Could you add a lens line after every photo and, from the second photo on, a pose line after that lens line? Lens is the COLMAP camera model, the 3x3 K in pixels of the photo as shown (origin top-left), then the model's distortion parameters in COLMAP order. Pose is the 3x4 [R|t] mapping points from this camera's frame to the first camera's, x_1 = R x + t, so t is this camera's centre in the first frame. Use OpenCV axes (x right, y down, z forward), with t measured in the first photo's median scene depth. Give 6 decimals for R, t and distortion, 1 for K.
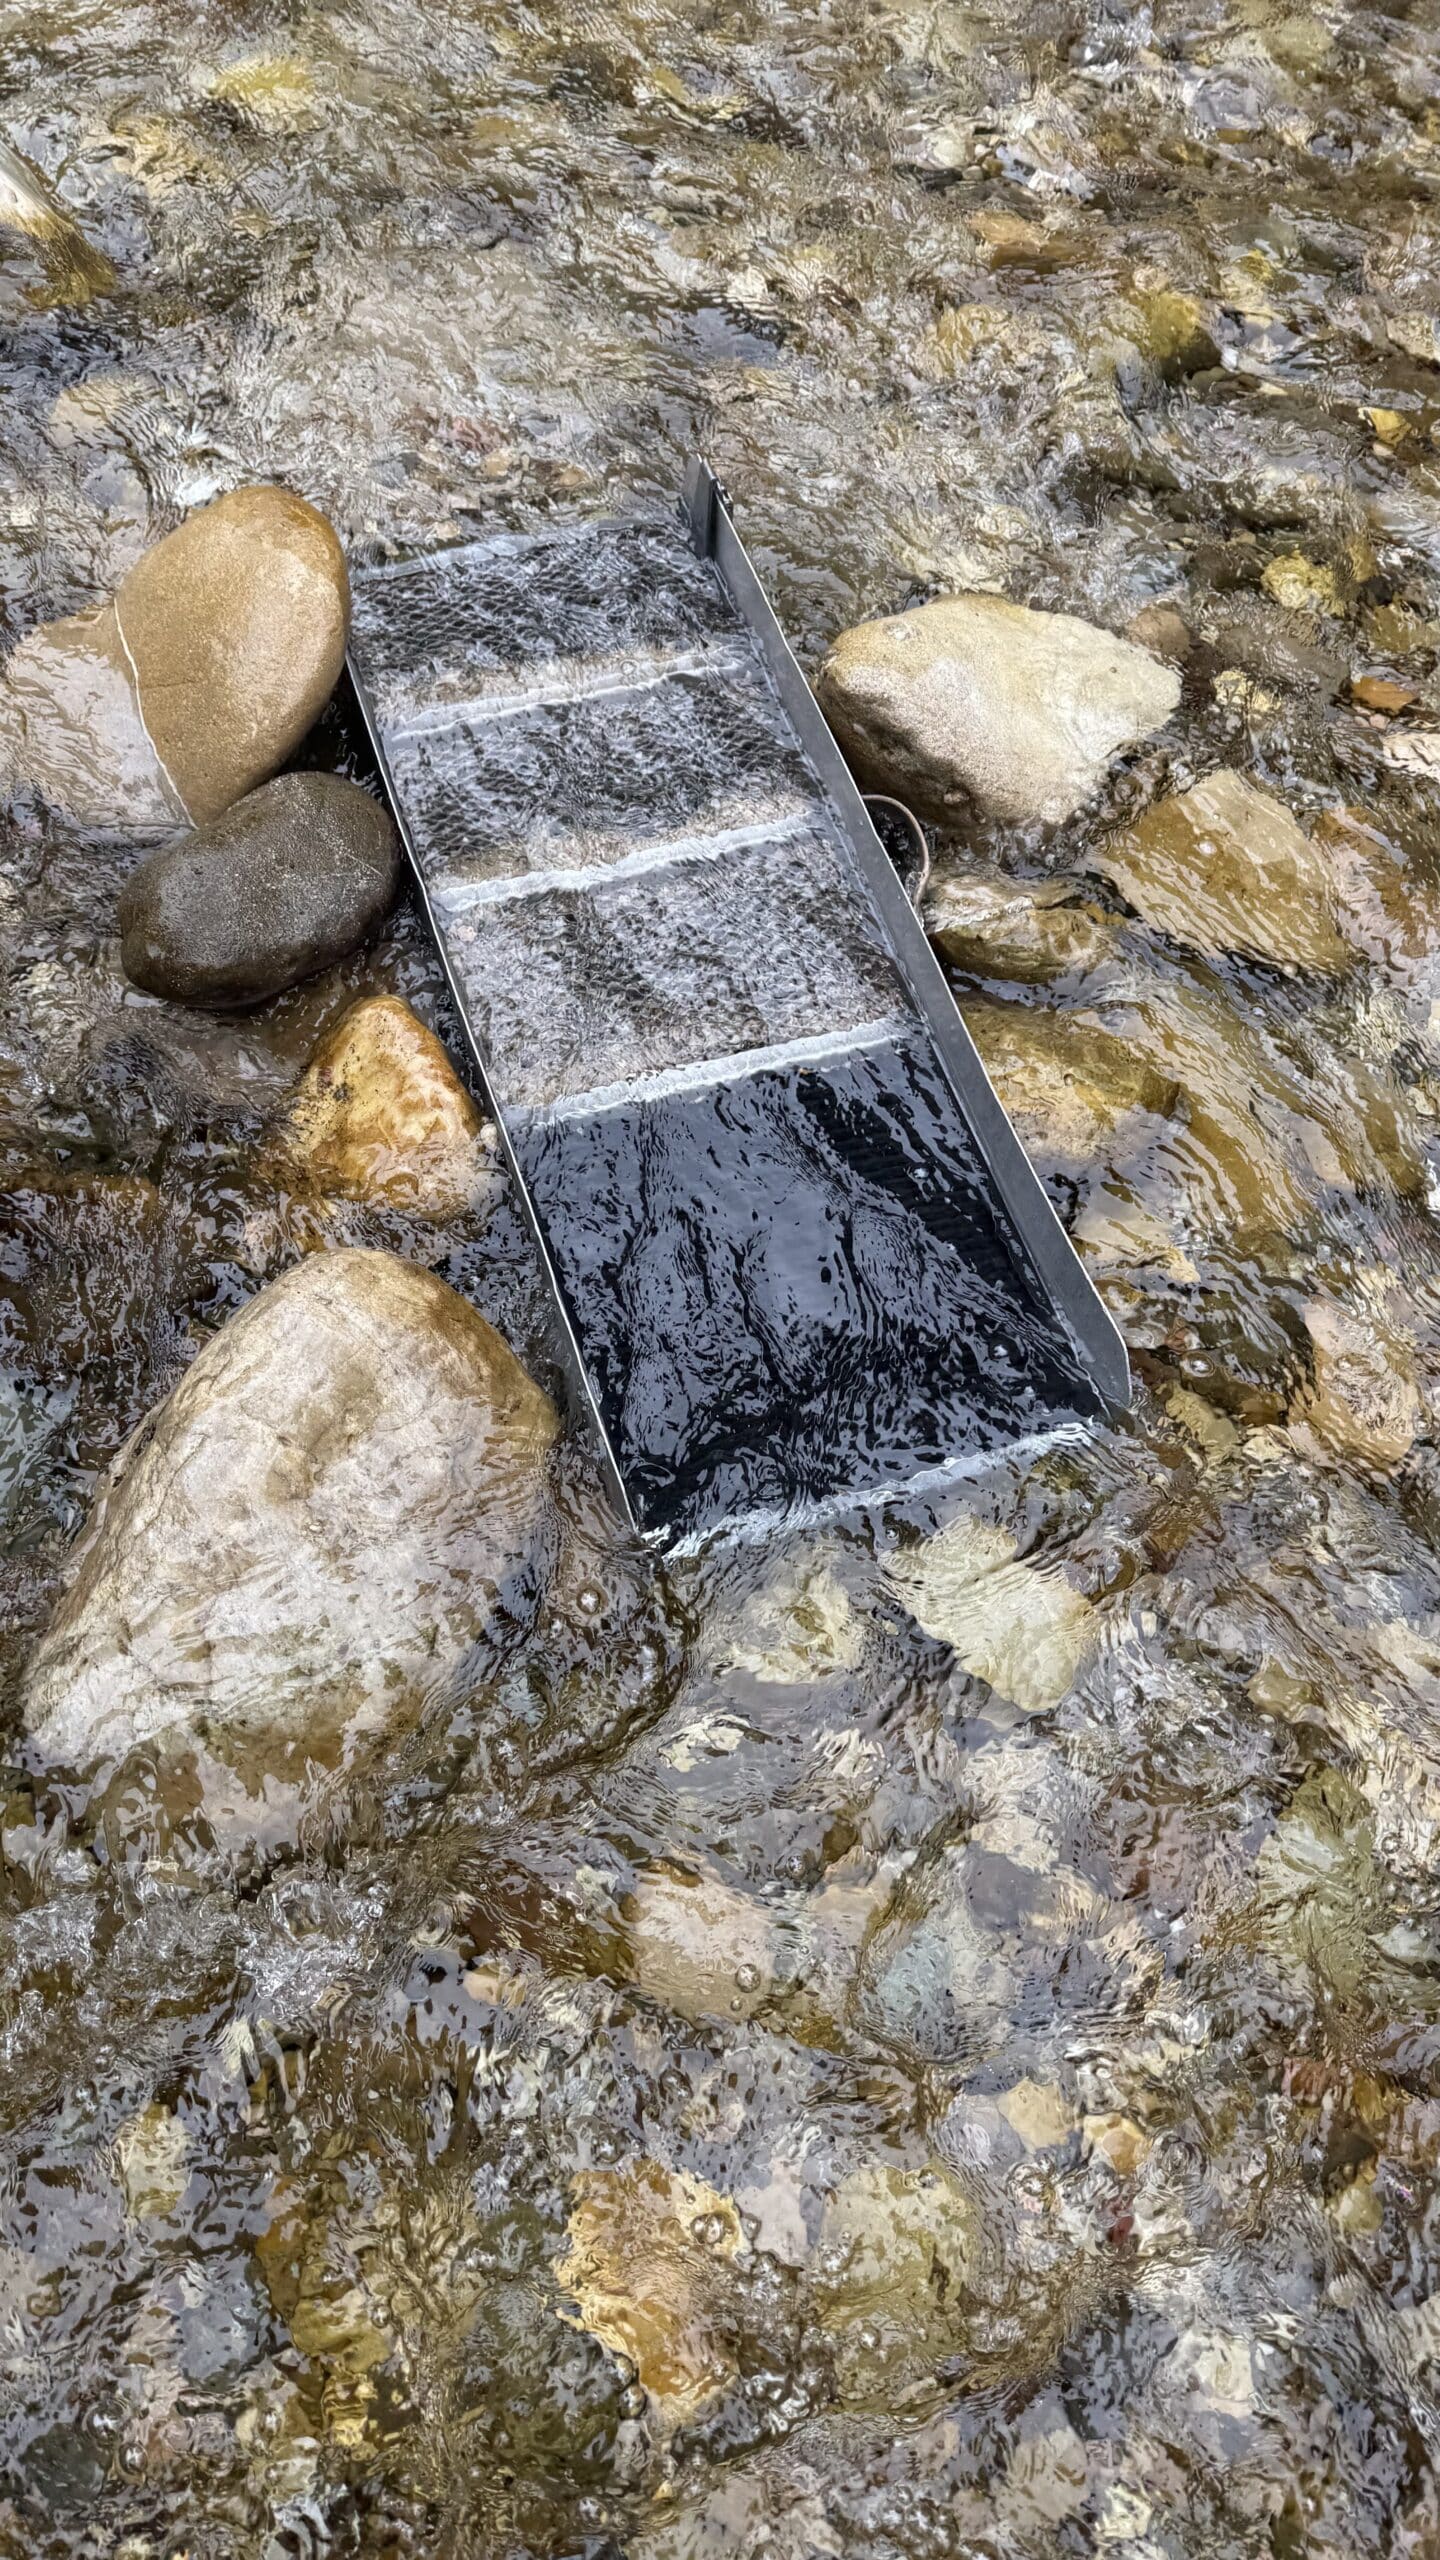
lens RADIAL K [[1783.8, 0, 717.3], [0, 1783.8, 1279.0], [0, 0, 1]] dist [0.068996, -0.097635]
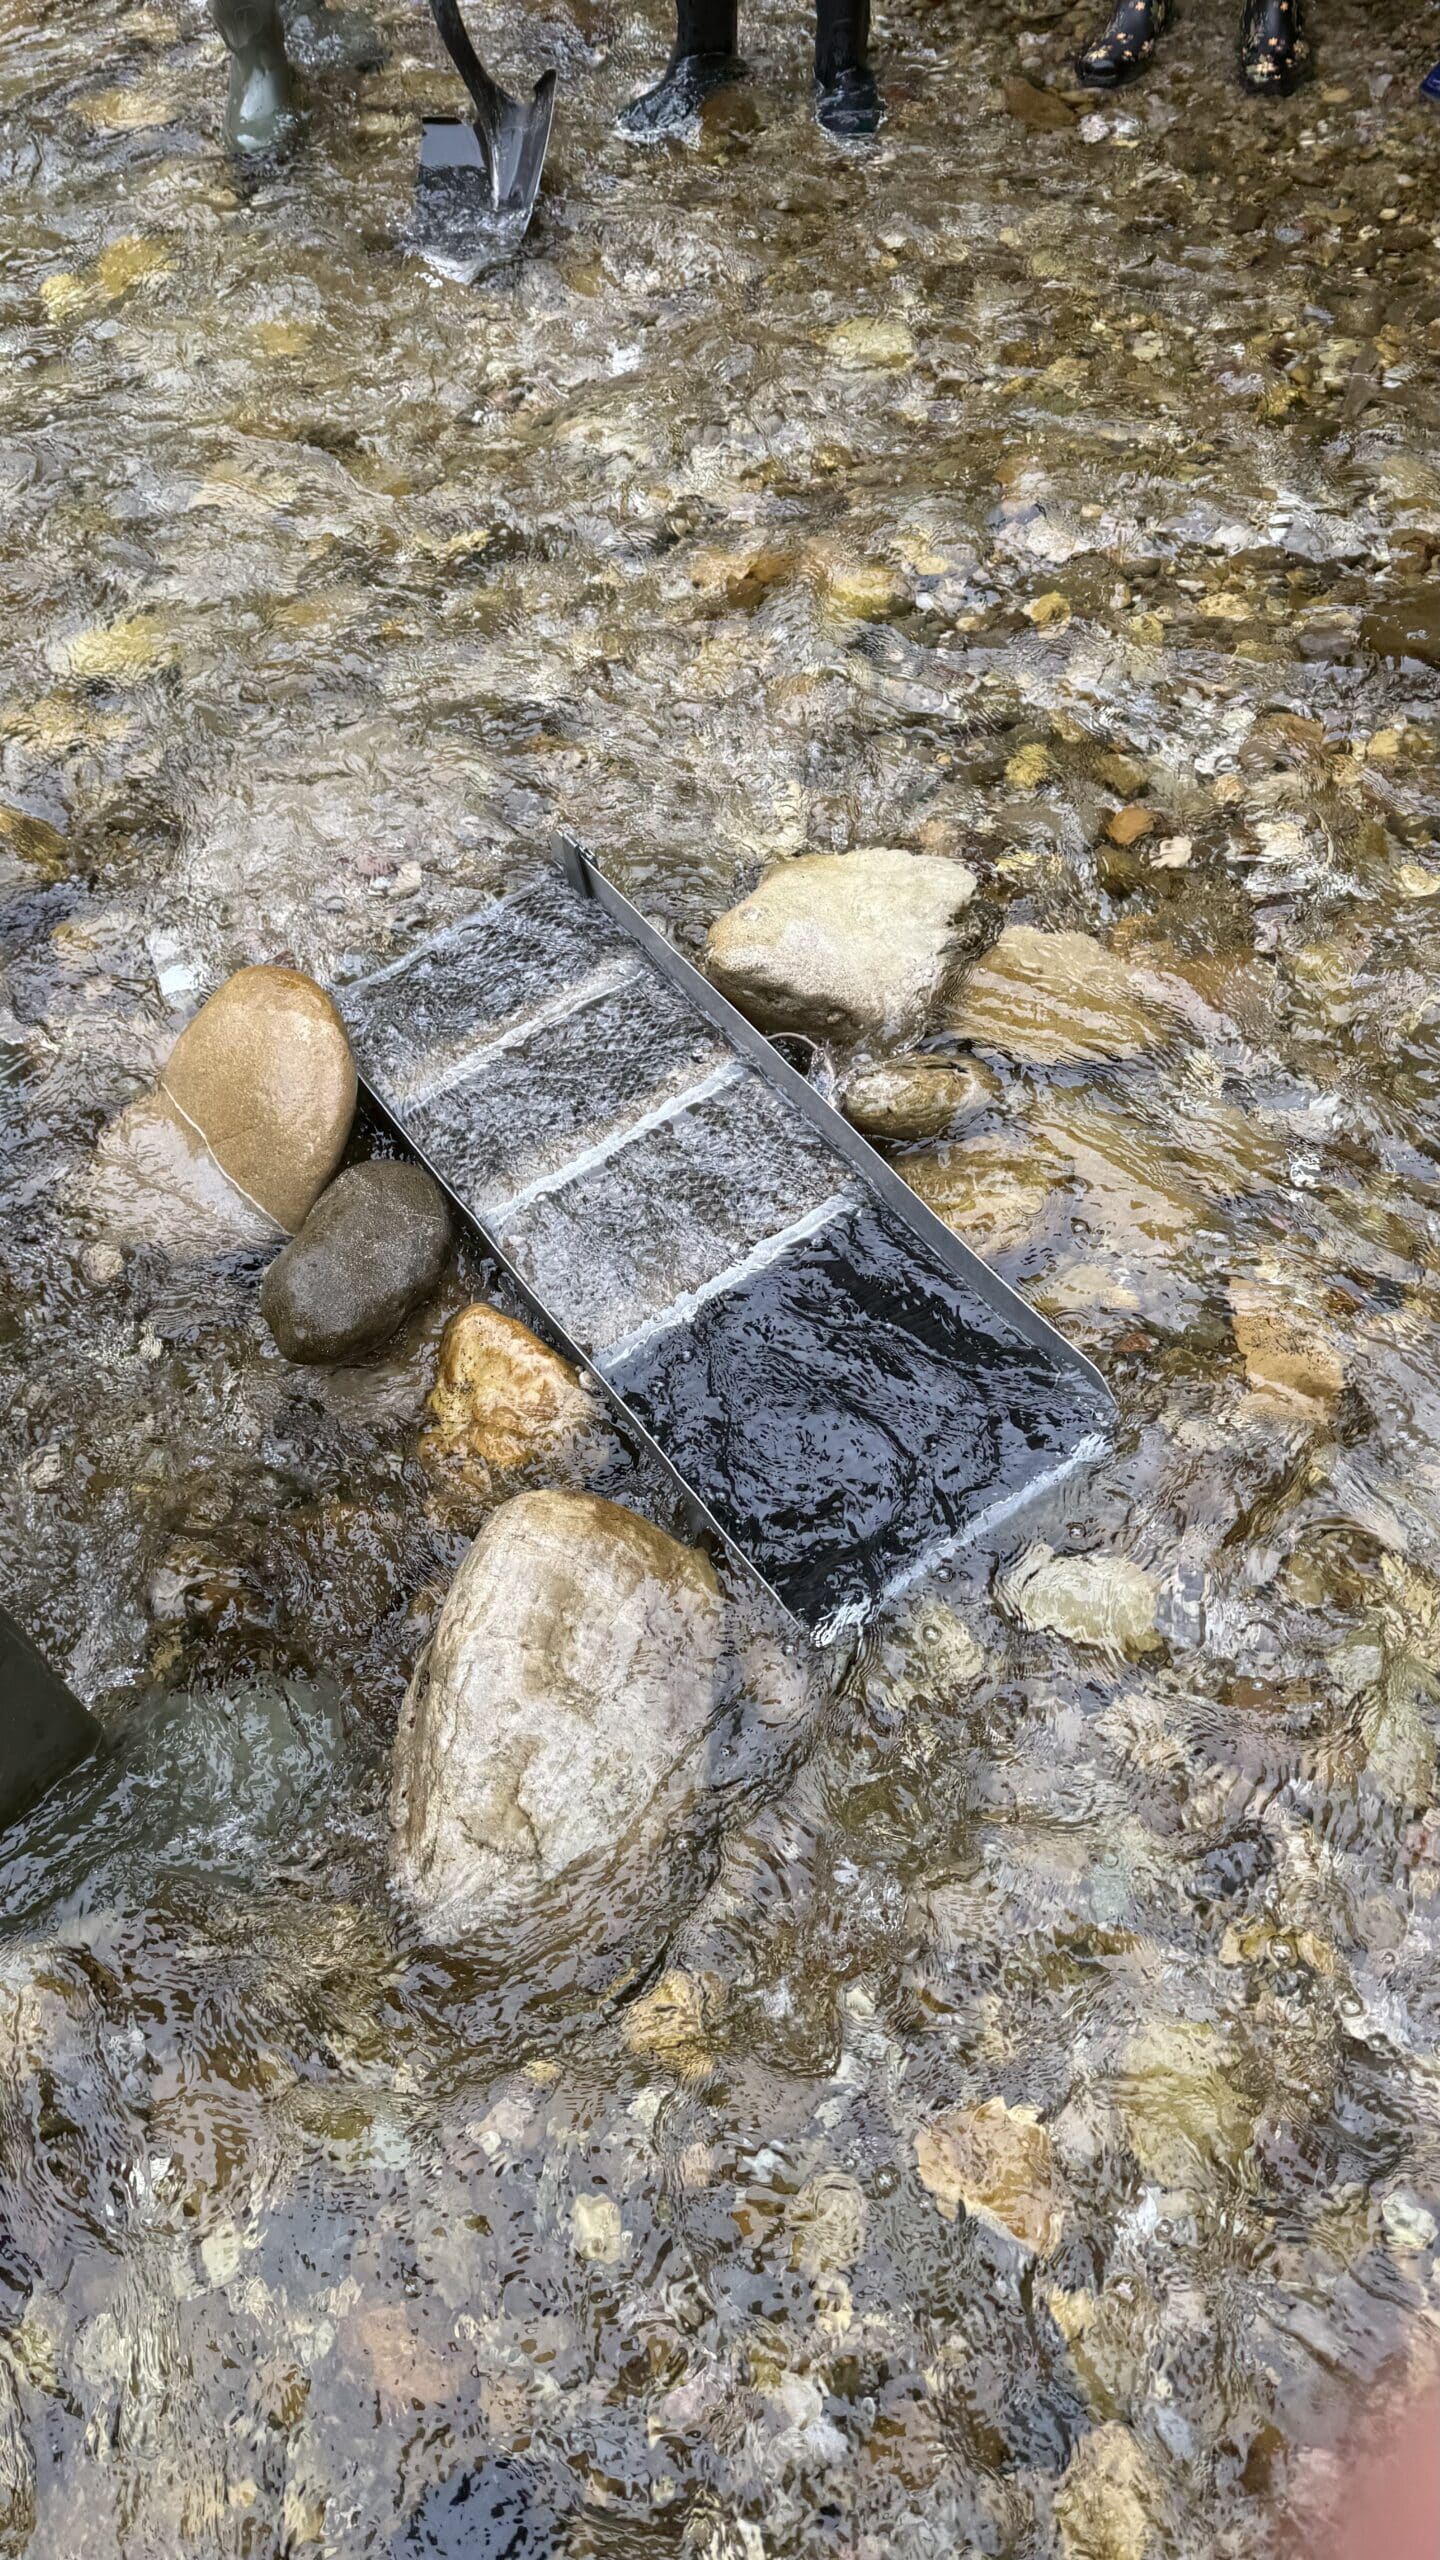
lens RADIAL K [[1783.8, 0, 716.7], [0, 1783.8, 1277.5], [0, 0, 1]] dist [0.068996, -0.097635]
pose [[0.943289, -0.331900, 0.006927, -0.020337], [0.330998, 0.938717, -0.096181, 0.005706], [0.025420, 0.093019, 0.995340, -0.280503]]
